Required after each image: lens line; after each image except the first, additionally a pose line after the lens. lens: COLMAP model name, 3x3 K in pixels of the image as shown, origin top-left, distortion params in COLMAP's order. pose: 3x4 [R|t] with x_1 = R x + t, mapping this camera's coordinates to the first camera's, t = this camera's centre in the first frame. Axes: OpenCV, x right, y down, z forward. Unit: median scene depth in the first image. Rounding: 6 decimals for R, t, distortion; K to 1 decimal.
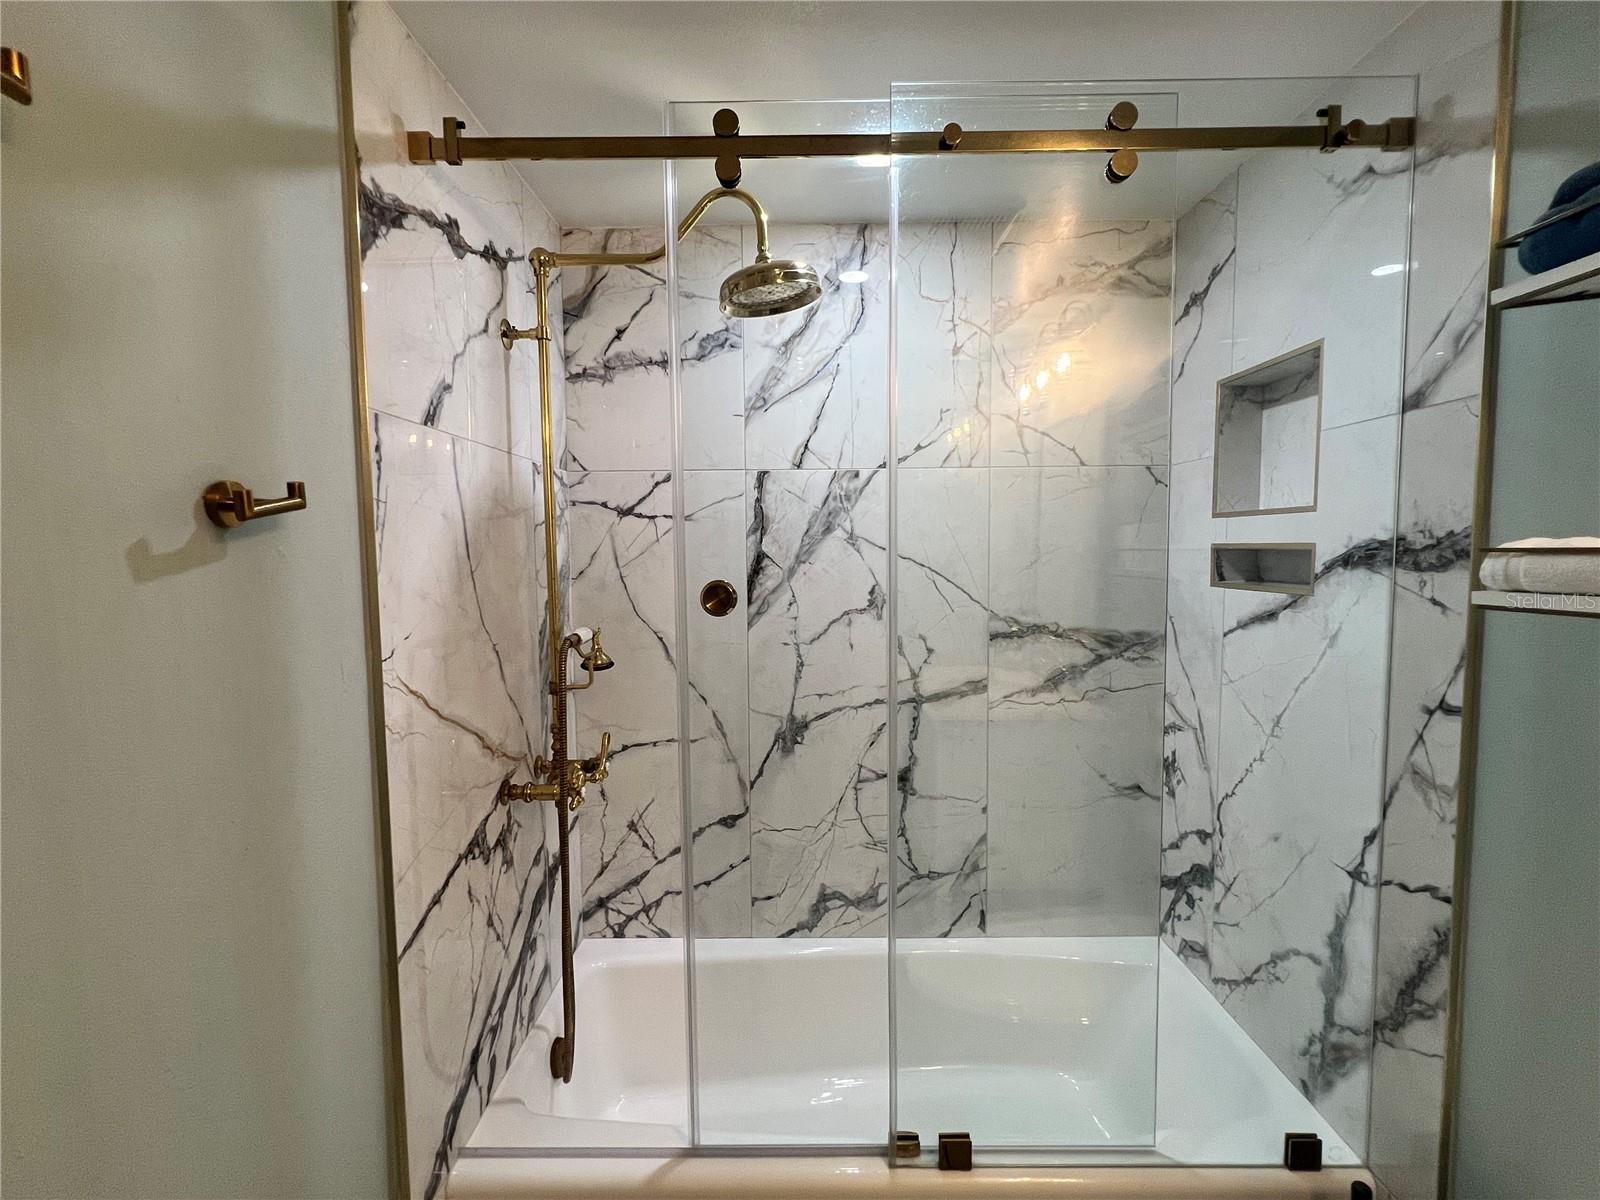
lens RADIAL K [[752.7, 0, 795.6], [0, 752.7, 601.6], [0, 0, 1]] dist [-0.000901, 0.000245]
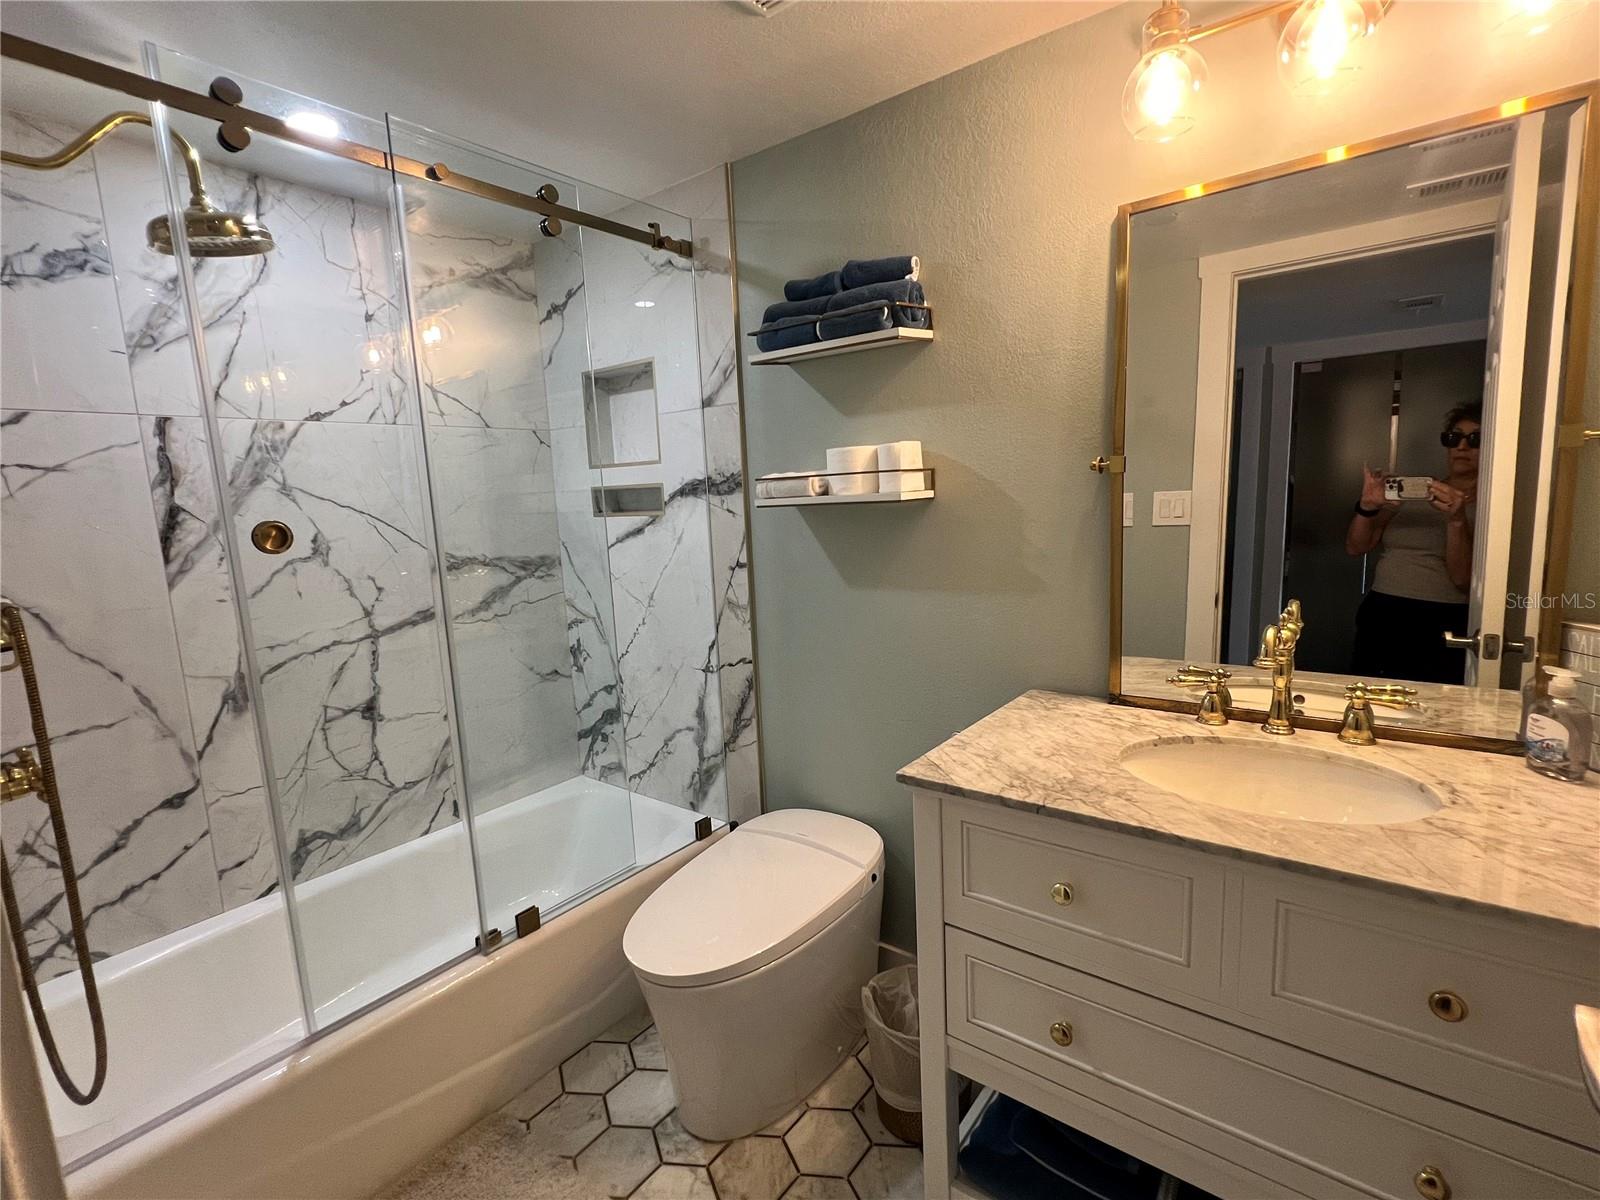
lens RADIAL K [[747.0, 0, 806.6], [0, 747.0, 603.6], [0, 0, 1]] dist [-0.004555, -0.001466]
pose [[0.600879, -0.136646, 0.787573, -0.330473], [0.094938, 0.990506, 0.099421, 0.038214], [-0.793682, 0.015031, 0.608148, -0.180374]]
